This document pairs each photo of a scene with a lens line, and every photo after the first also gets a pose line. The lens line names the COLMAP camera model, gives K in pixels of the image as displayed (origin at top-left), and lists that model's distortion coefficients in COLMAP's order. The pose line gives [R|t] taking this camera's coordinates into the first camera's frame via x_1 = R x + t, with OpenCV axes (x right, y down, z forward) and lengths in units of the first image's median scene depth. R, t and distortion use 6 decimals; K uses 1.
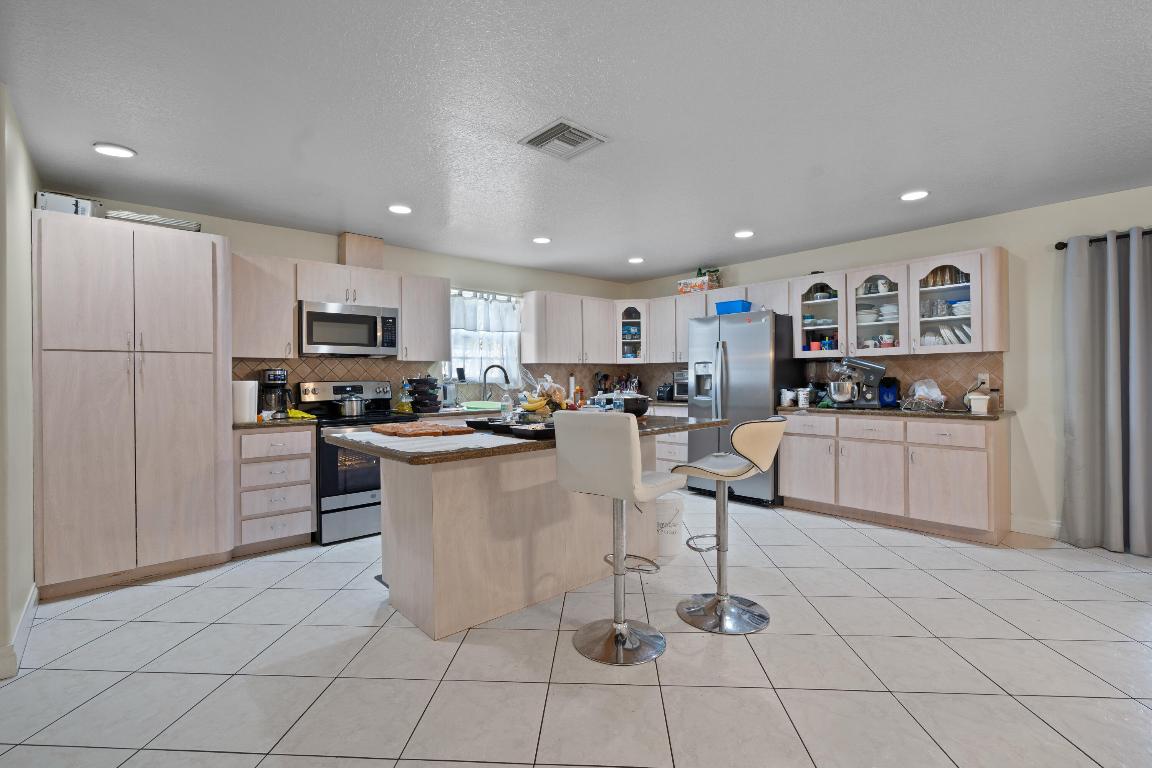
lens RADIAL K [[524.1, 0, 571.5], [0, 524.1, 380.8], [0, 0, 1]] dist [0.000056, -0.000252]
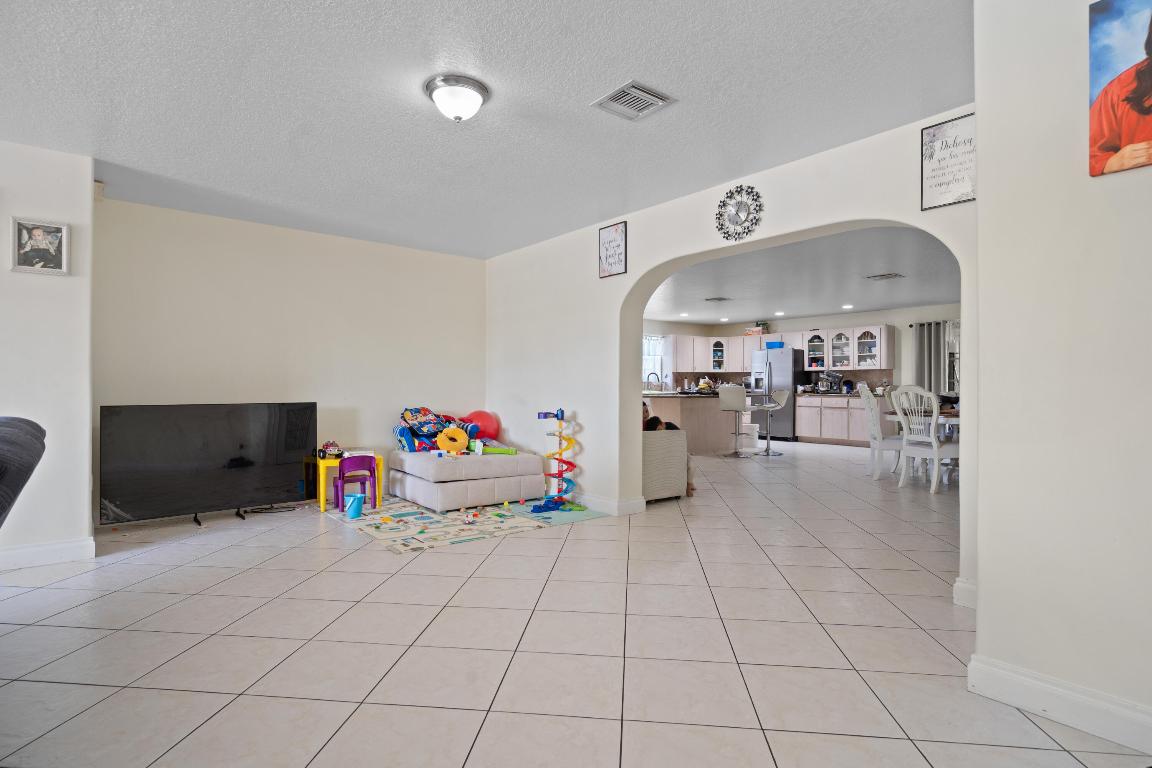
lens RADIAL K [[571.6, 0, 576.0], [0, 571.6, 384.0], [0, 0, 1]] dist [-0.000780, -0.000196]
pose [[0.998977, 0.011395, -0.043762, -0.381846], [-0.011818, 0.999886, -0.009425, 0.042158], [0.043650, 0.009932, 0.998998, -1.315058]]
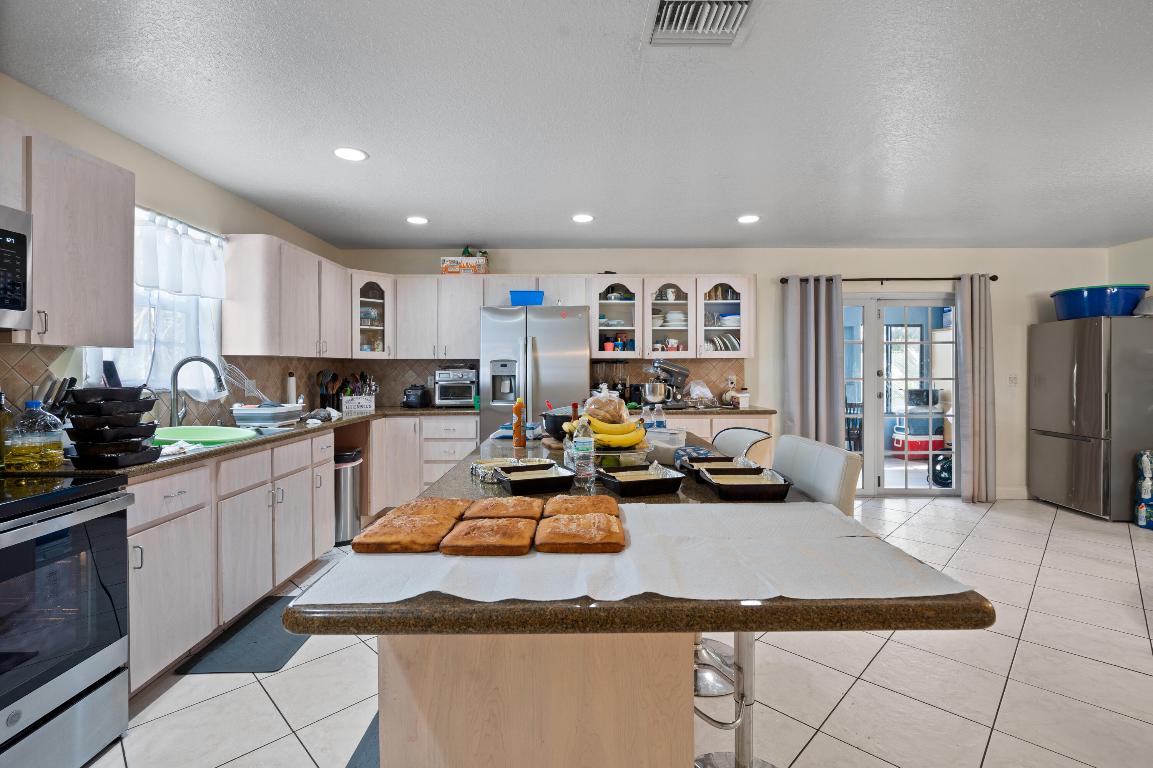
lens RADIAL K [[522.6, 0, 573.6], [0, 522.6, 374.8], [0, 0, 1]] dist [-0.003133, -0.000071]
pose [[0.663031, -0.000017, 0.748592, -0.324808], [0.001376, 0.999998, -0.001196, -0.011773], [-0.748591, 0.001823, 0.663030, 0.398117]]
